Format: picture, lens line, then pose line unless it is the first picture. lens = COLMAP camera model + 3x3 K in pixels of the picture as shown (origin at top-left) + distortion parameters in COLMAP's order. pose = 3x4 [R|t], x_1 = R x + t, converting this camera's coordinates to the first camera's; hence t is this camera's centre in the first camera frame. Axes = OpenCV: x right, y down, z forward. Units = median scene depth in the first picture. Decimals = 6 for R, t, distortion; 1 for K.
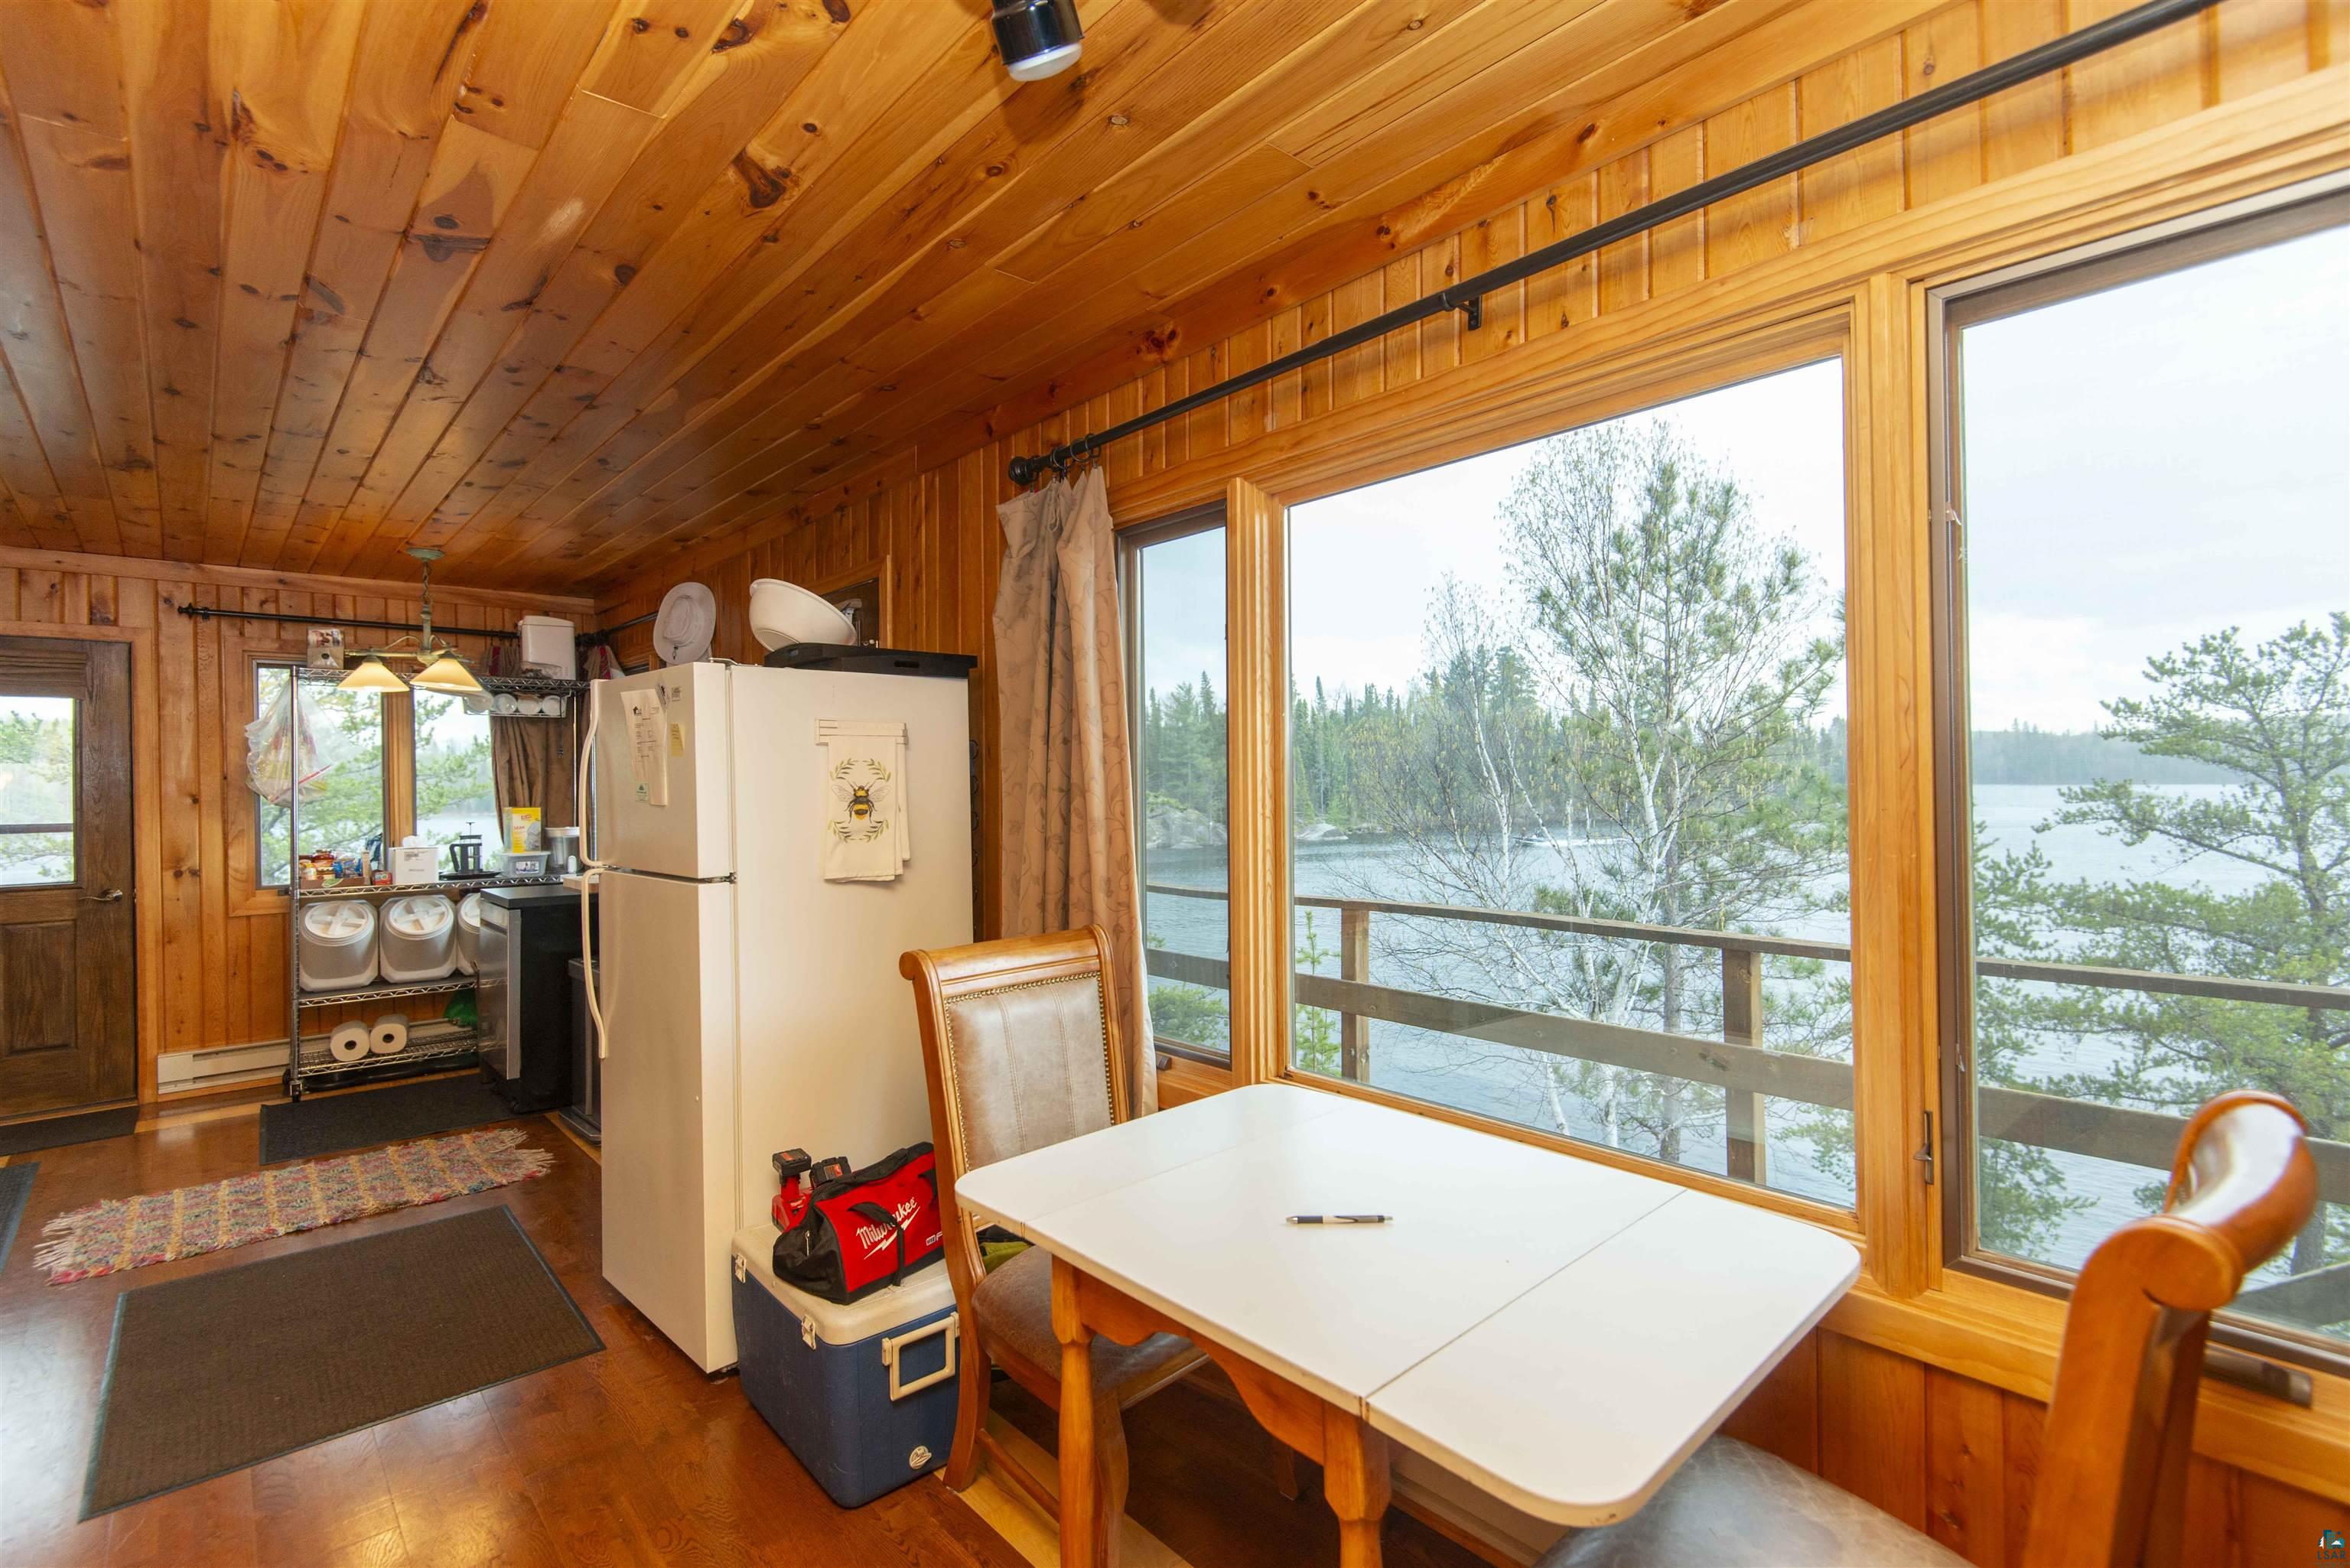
lens RADIAL K [[1074.0, 0, 1184.2], [0, 1074.0, 775.9], [0, 0, 1]] dist [0.002148, -0.004577]
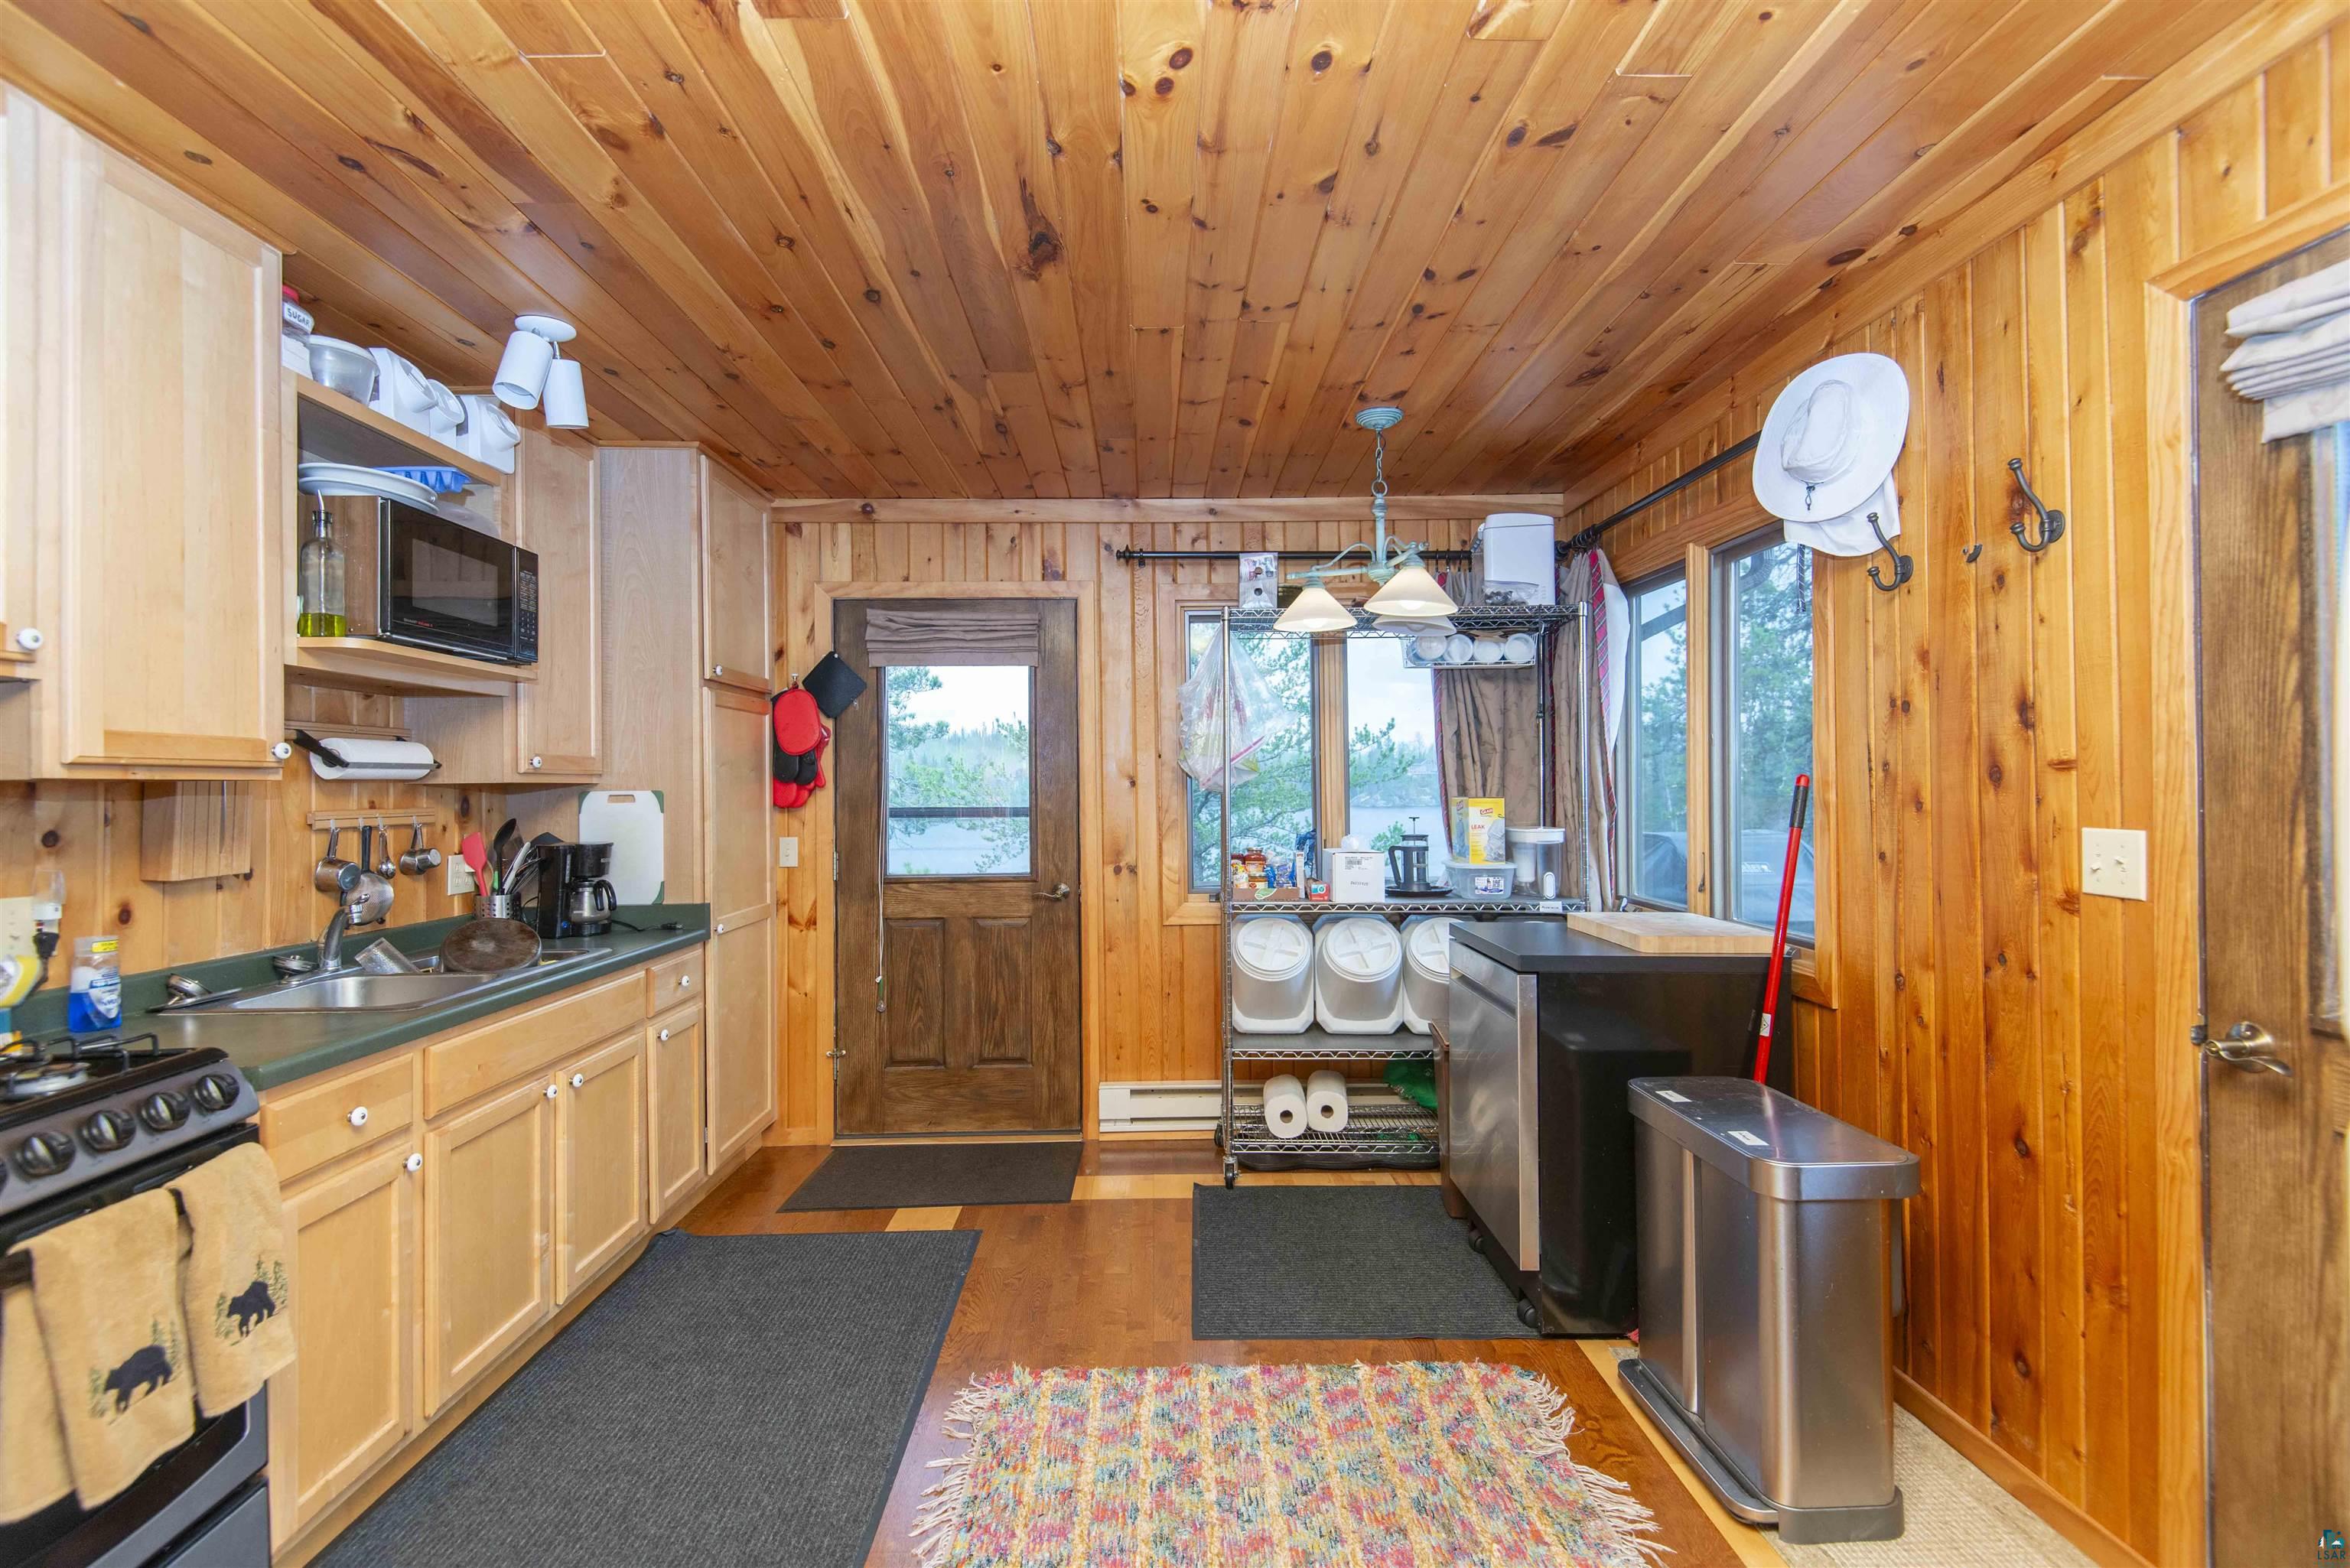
lens RADIAL K [[1057.0, 0, 1174.2], [0, 1057.0, 774.0], [0, 0, 1]] dist [0.035139, -0.022513]
pose [[0.747506, 0.001376, -0.664254, -0.366055], [0.001209, 0.999993, 0.003431, 0.013736], [0.664254, -0.003368, 0.747499, 0.423345]]
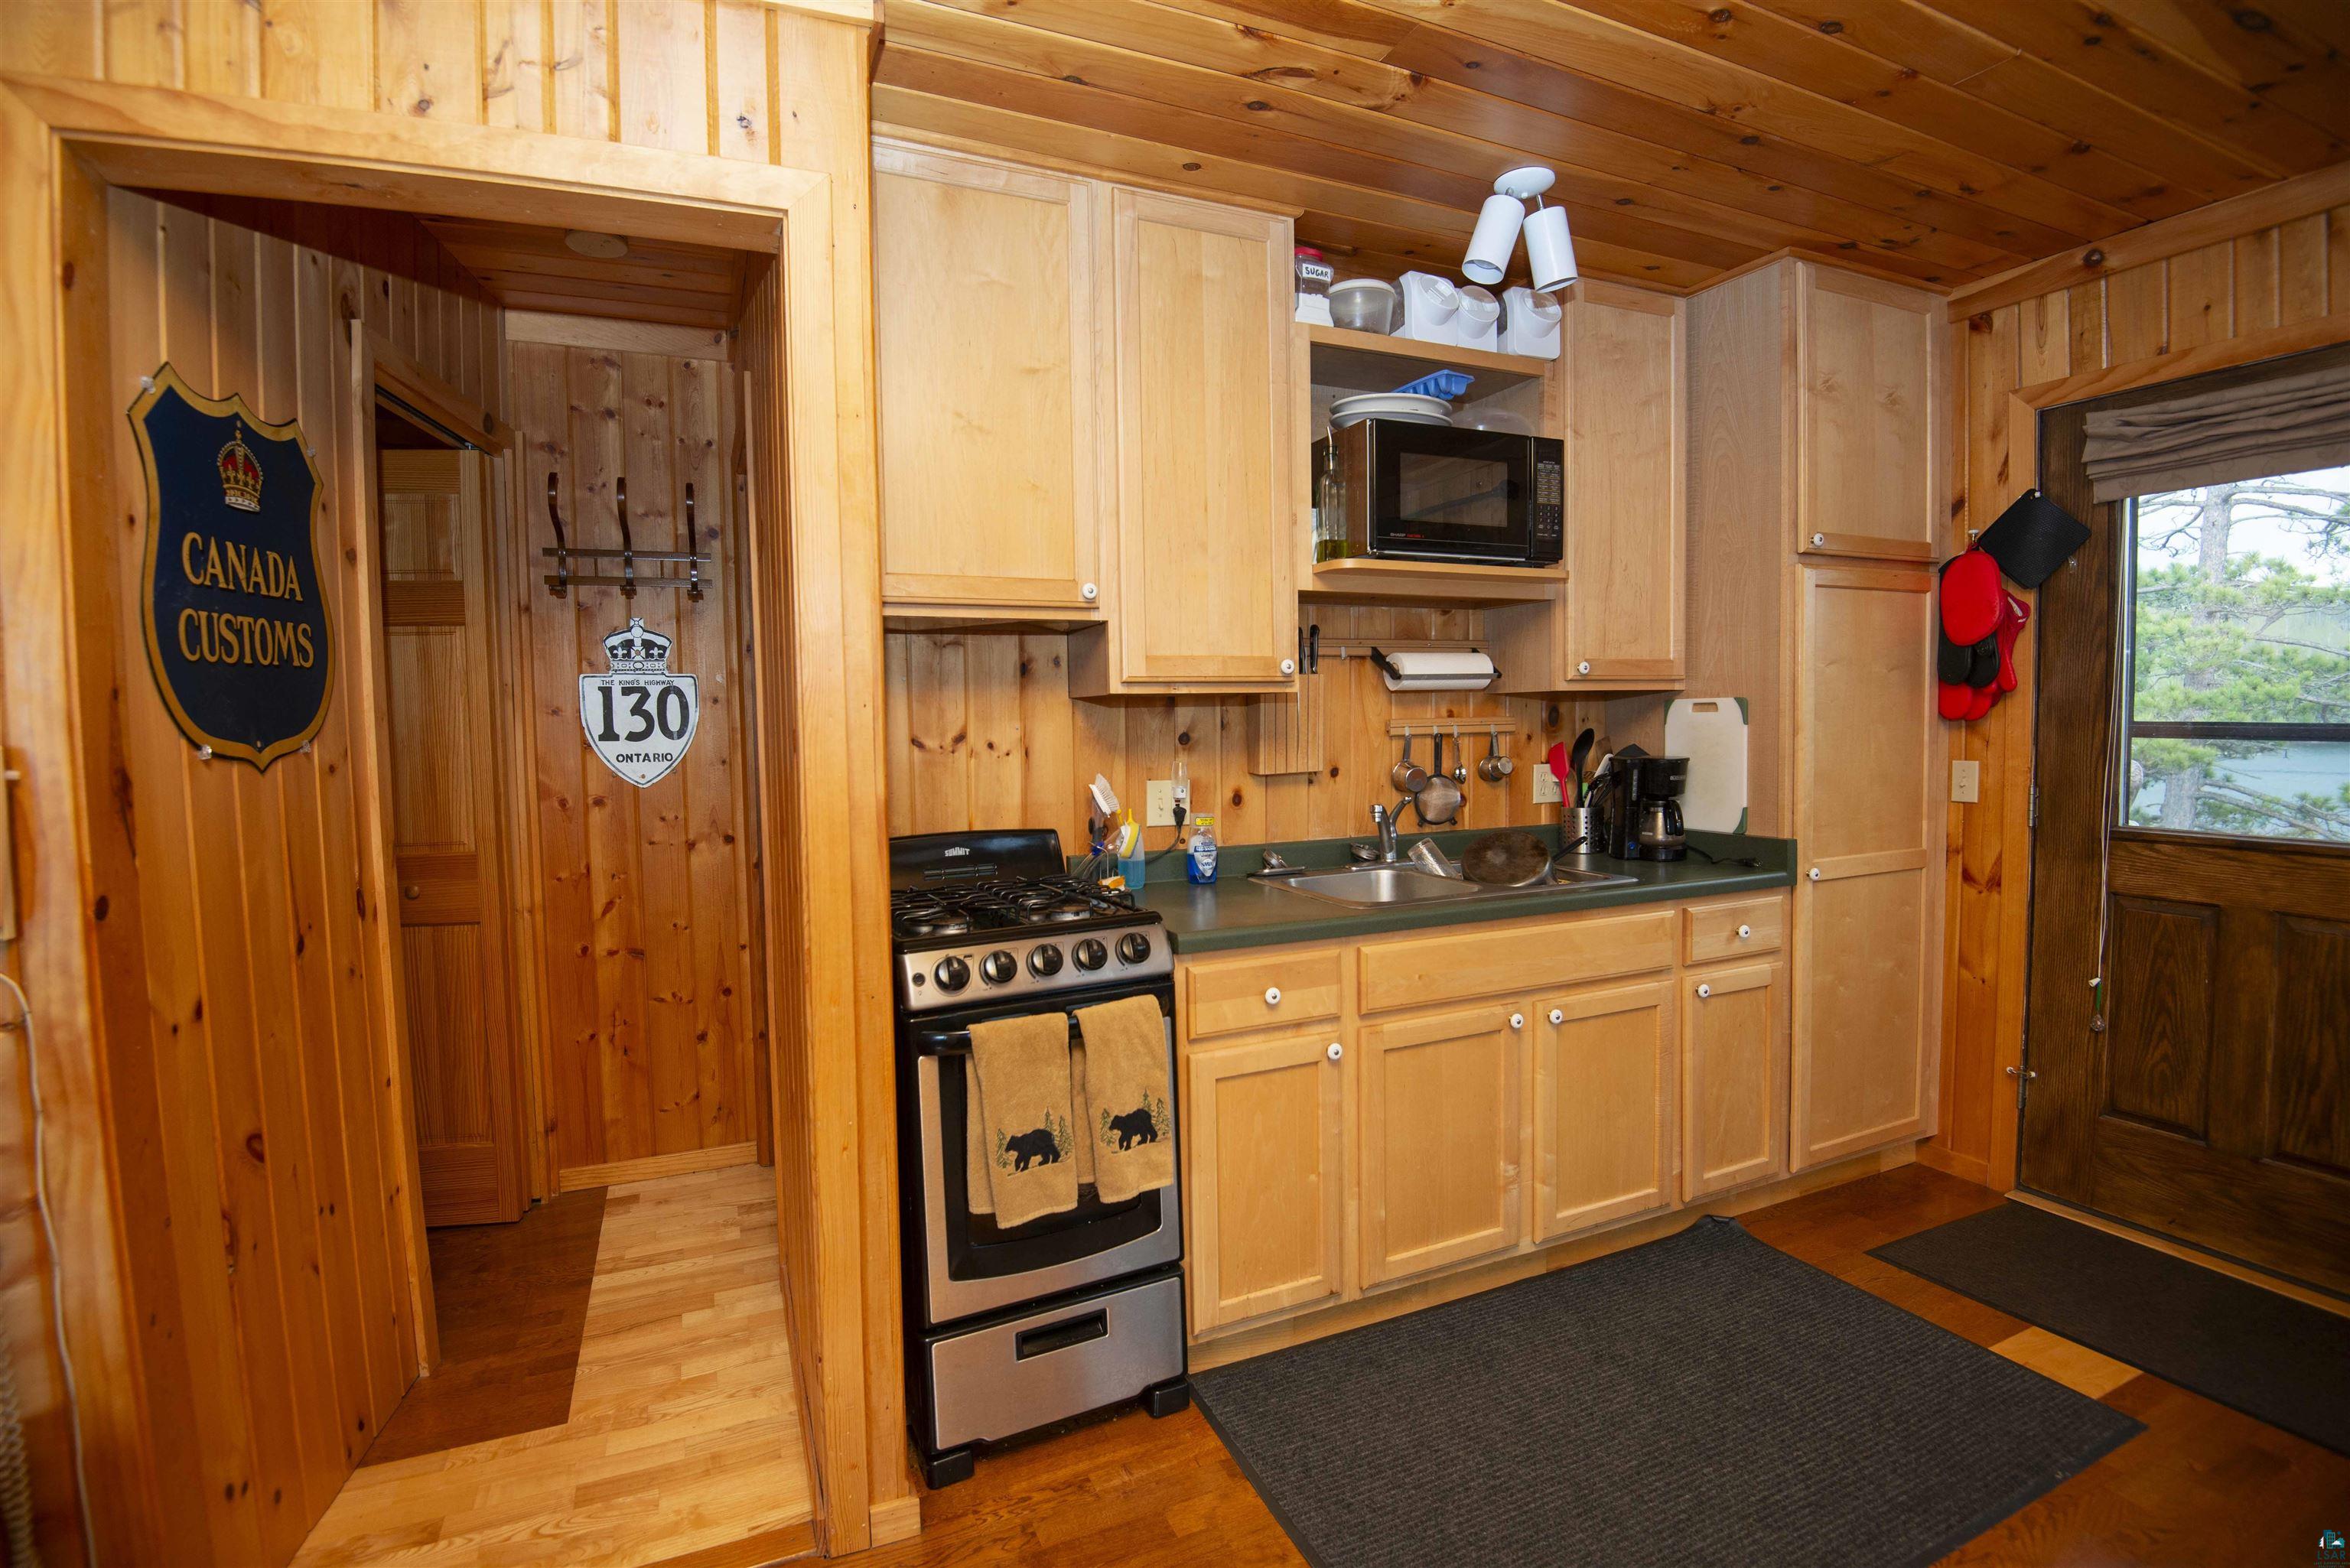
lens RADIAL K [[1088.5, 0, 1180.0], [0, 1088.5, 777.4], [0, 0, 1]] dist [-0.011388, -0.022380]
pose [[-0.324069, 0.075873, -0.942986, -0.429398], [0.028062, 0.997111, 0.070584, 0.019883], [0.945617, -0.003589, -0.325262, 0.626881]]
